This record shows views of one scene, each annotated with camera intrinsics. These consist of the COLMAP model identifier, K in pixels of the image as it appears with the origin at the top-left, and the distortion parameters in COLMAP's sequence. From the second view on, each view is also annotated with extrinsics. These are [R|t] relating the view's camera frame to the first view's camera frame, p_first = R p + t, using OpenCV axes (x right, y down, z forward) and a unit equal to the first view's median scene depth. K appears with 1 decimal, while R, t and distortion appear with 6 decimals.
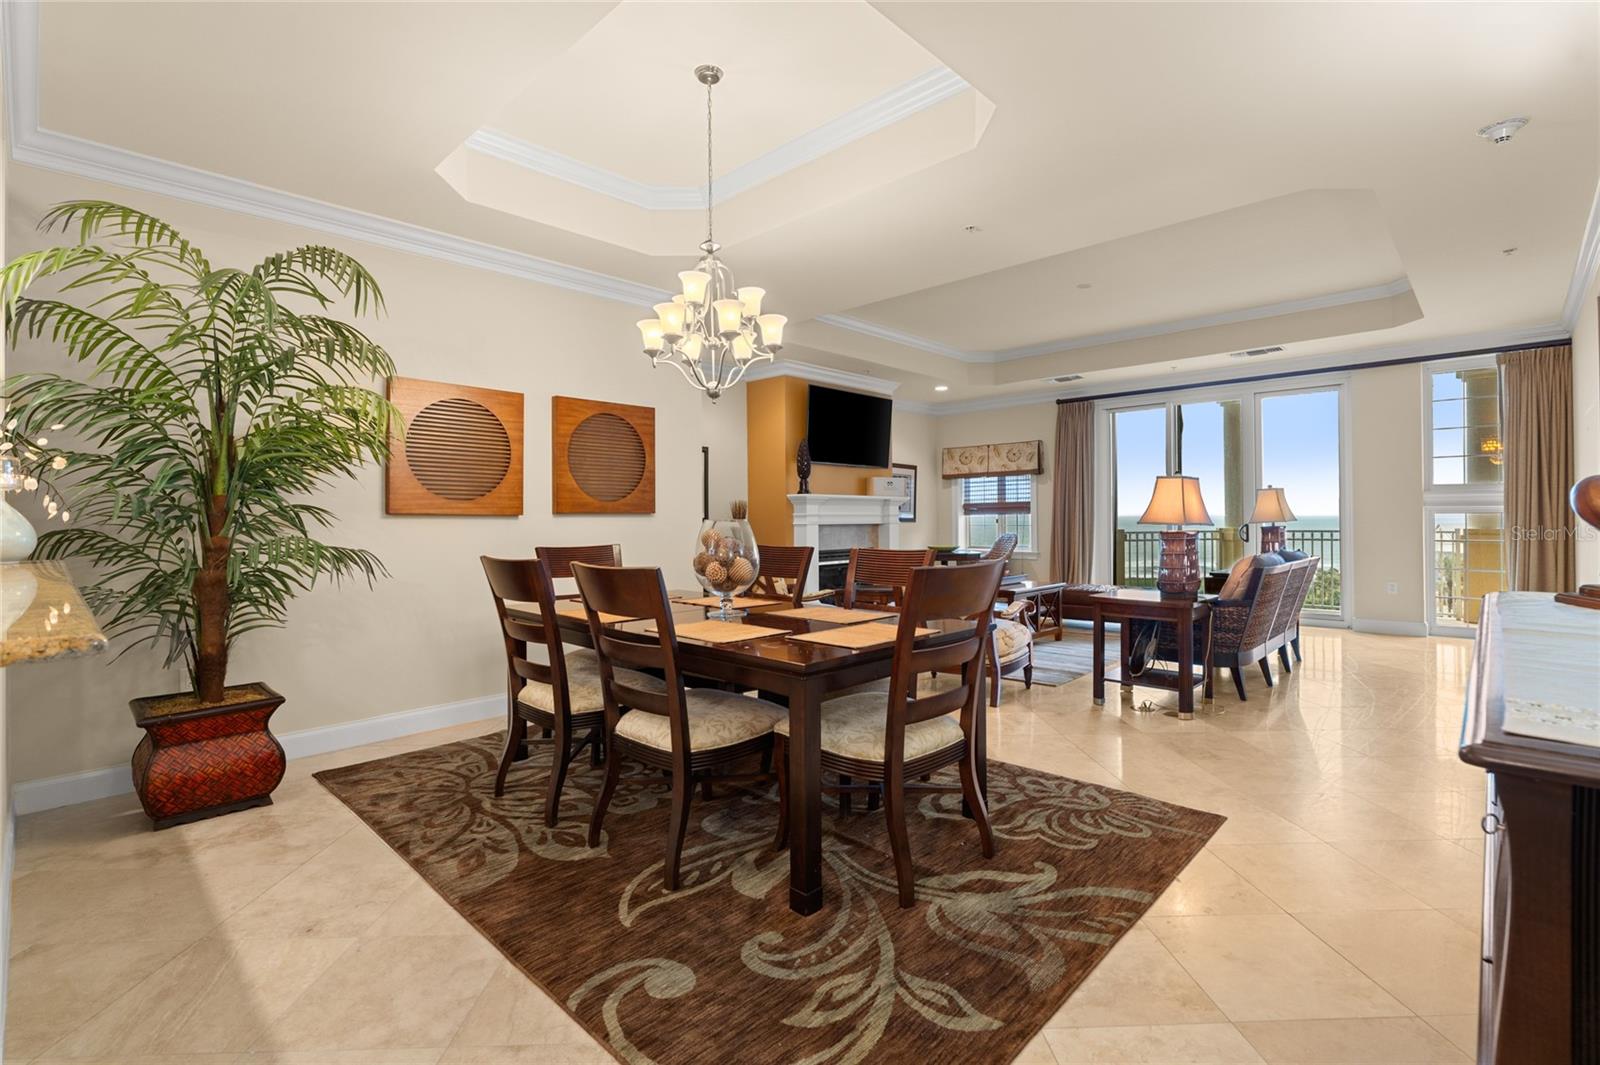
lens RADIAL K [[742.7, 0, 803.6], [0, 742.7, 521.1], [0, 0, 1]] dist [-0.001710, 0.000049]
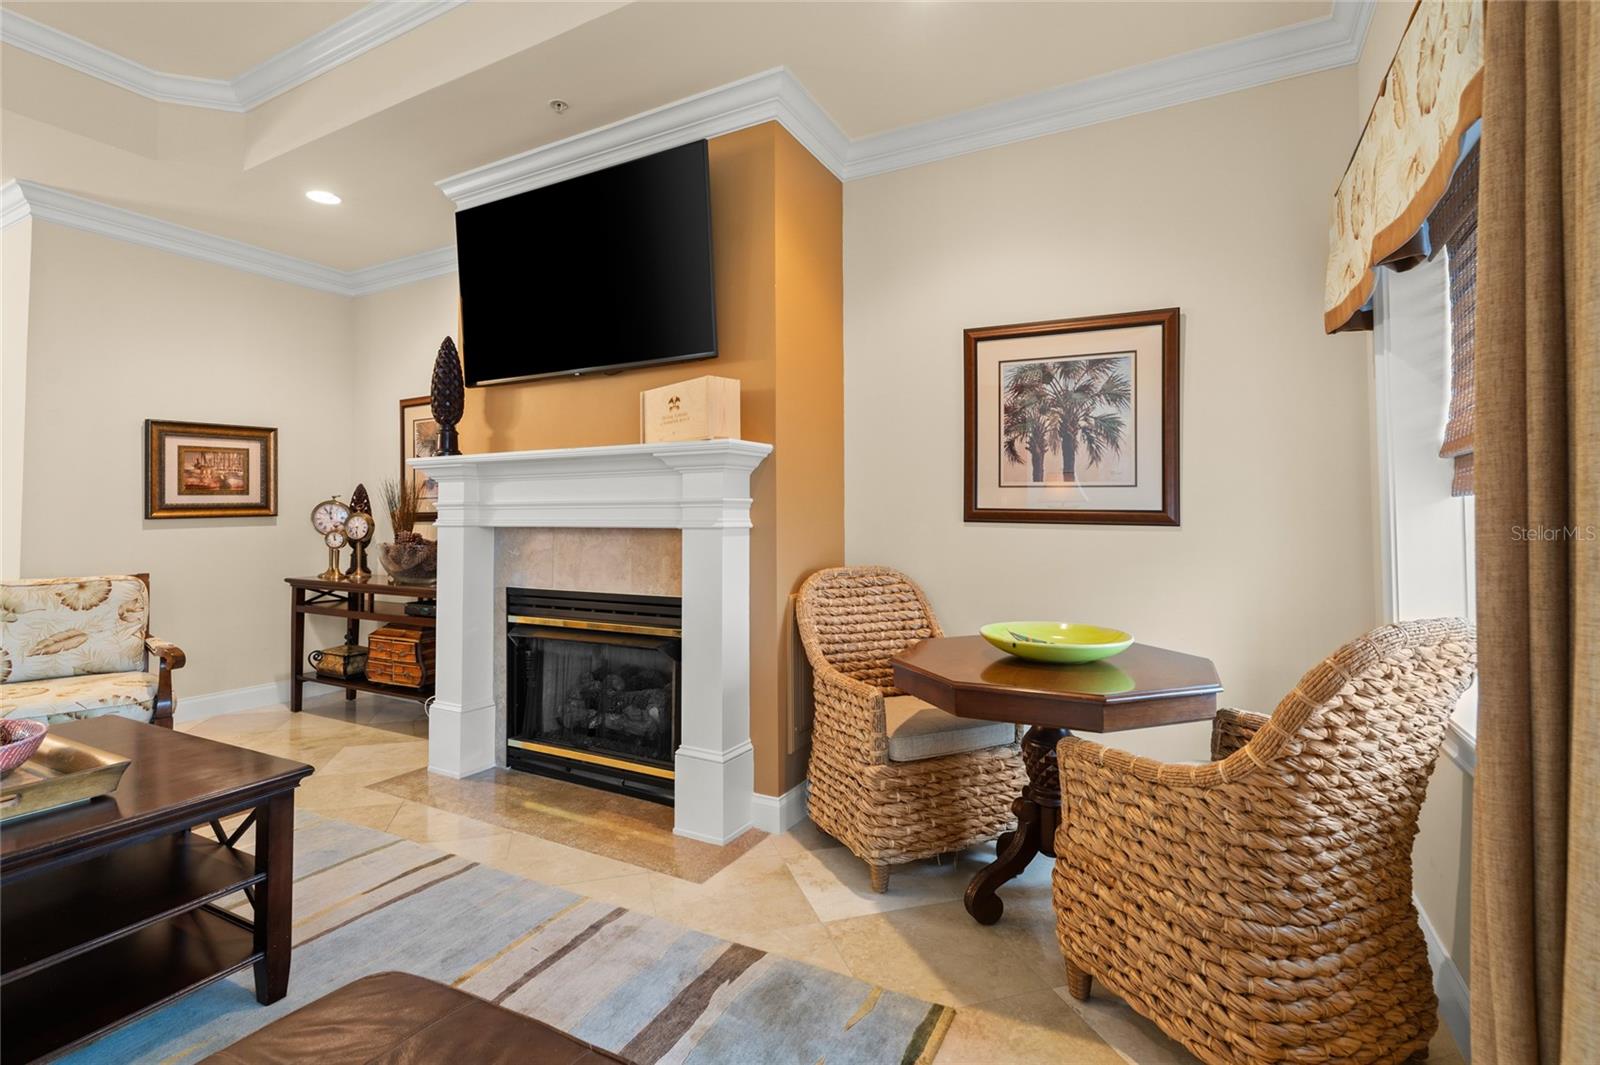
lens RADIAL K [[750.4, 0, 803.7], [0, 750.4, 486.6], [0, 0, 1]] dist [-0.004770, -0.000054]
pose [[0.265157, -0.031852, -0.963679, 0.513596], [-0.001381, 0.999441, -0.033414, -0.004434], [0.964204, 0.010191, 0.264964, 1.126418]]
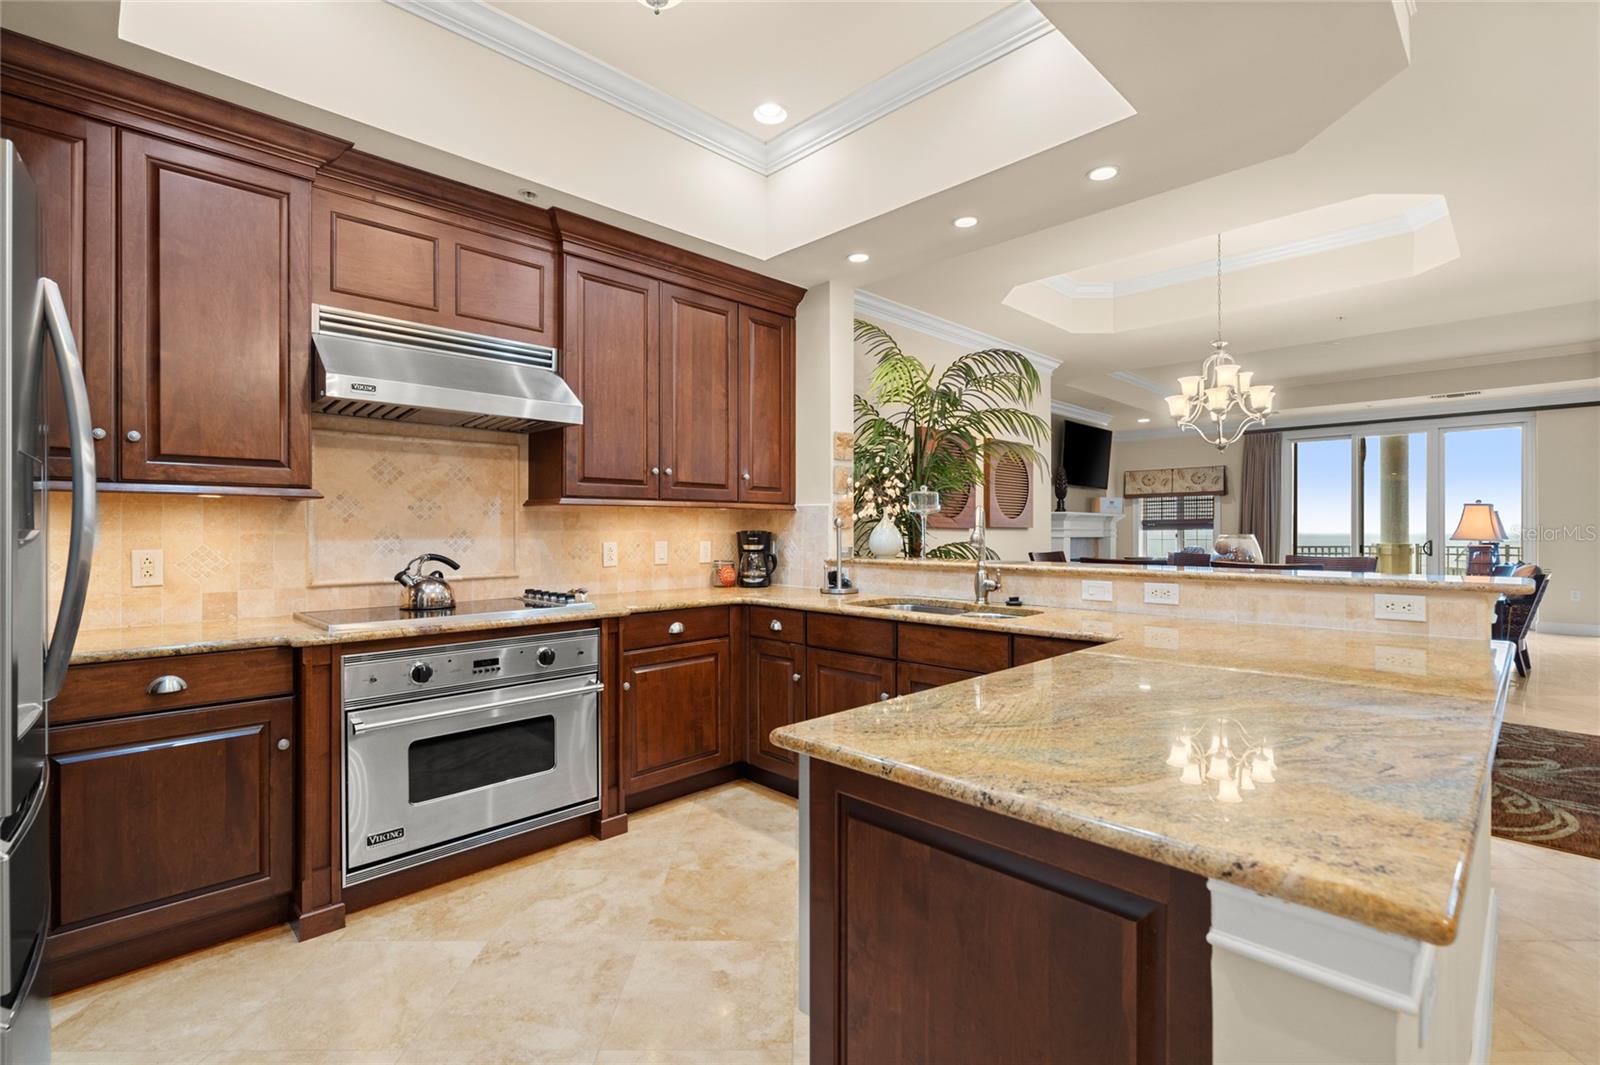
lens RADIAL K [[732.9, 0, 798.4], [0, 732.9, 536.5], [0, 0, 1]] dist [-0.001896, 0.000312]
pose [[0.999498, 0.009568, -0.030213, -0.396668], [-0.009418, 0.999943, 0.005102, 0.001394], [0.030260, -0.004815, 0.999530, -0.194995]]
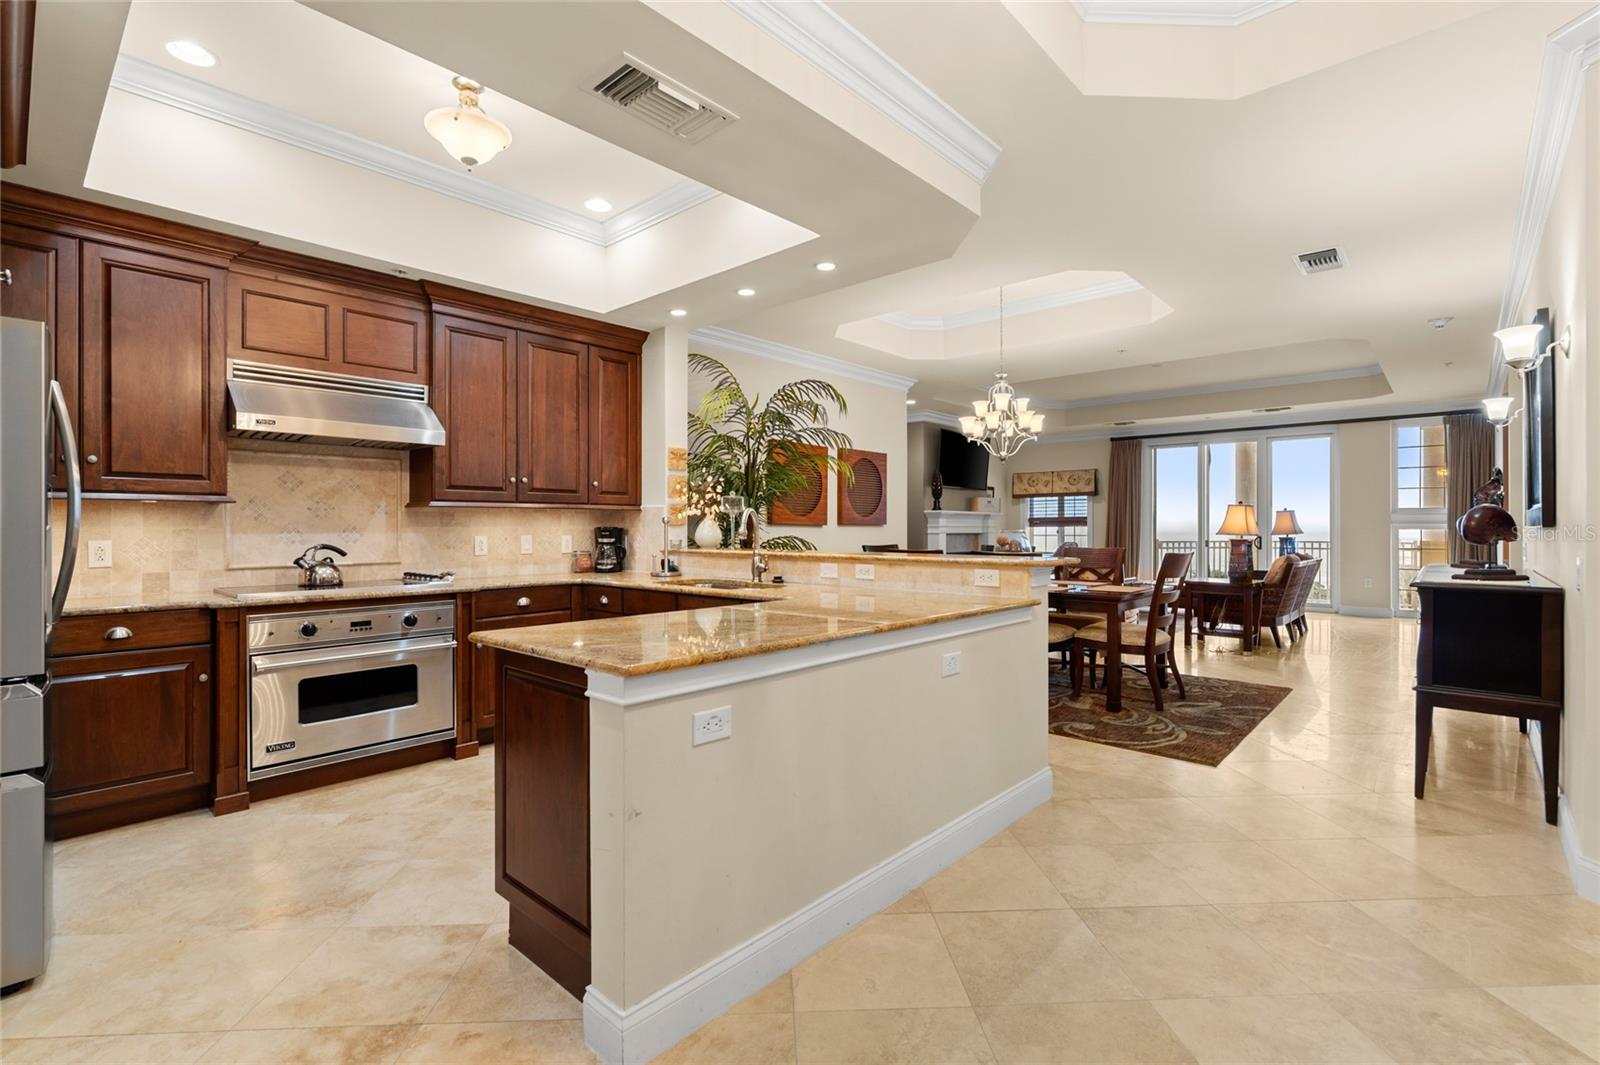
lens RADIAL K [[735.1, 0, 800.0], [0, 735.1, 532.5], [0, 0, 1]] dist [-0.001877, 0.000231]
pose [[0.999680, 0.008918, 0.023658, -0.286150], [-0.008993, 0.999955, 0.003052, 0.001662], [-0.023630, -0.003264, 0.999715, -0.328762]]
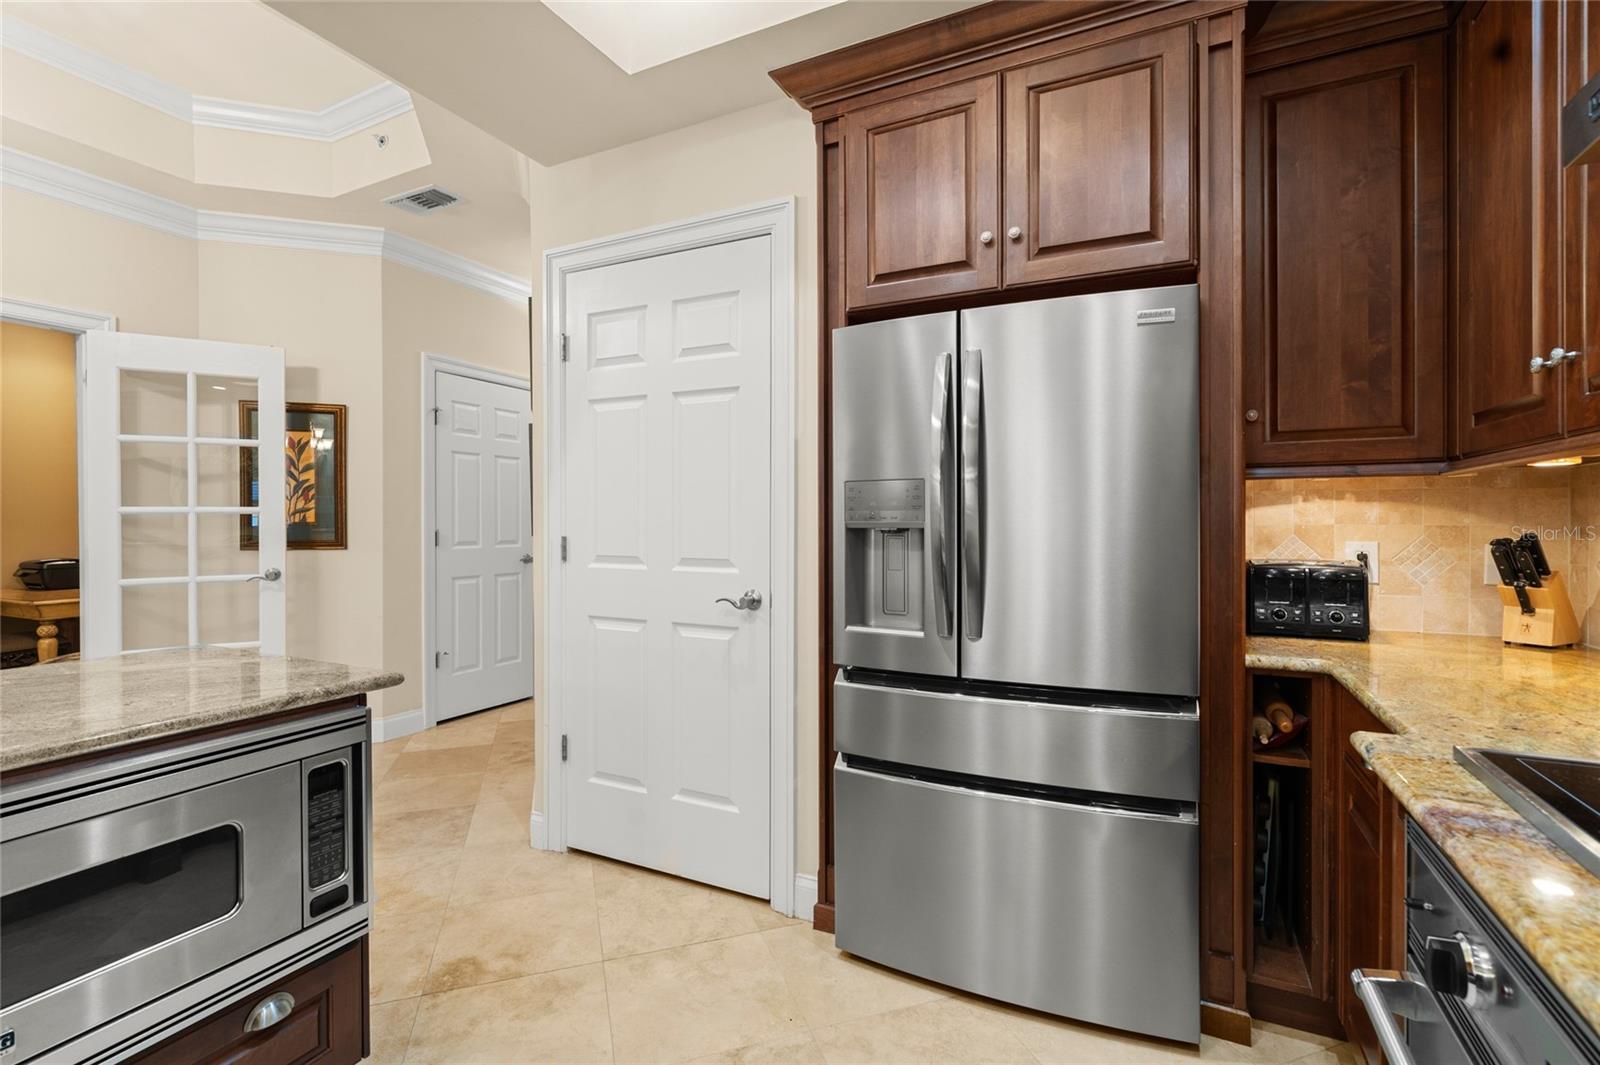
lens RADIAL K [[735.1, 0, 800.0], [0, 735.1, 532.5], [0, 0, 1]] dist [-0.001877, 0.000231]
pose [[-0.954933, 0.019263, -0.296196, -0.456331], [0.012648, 0.999626, 0.024231, -0.000333], [0.296553, 0.019393, -0.954820, 0.194582]]
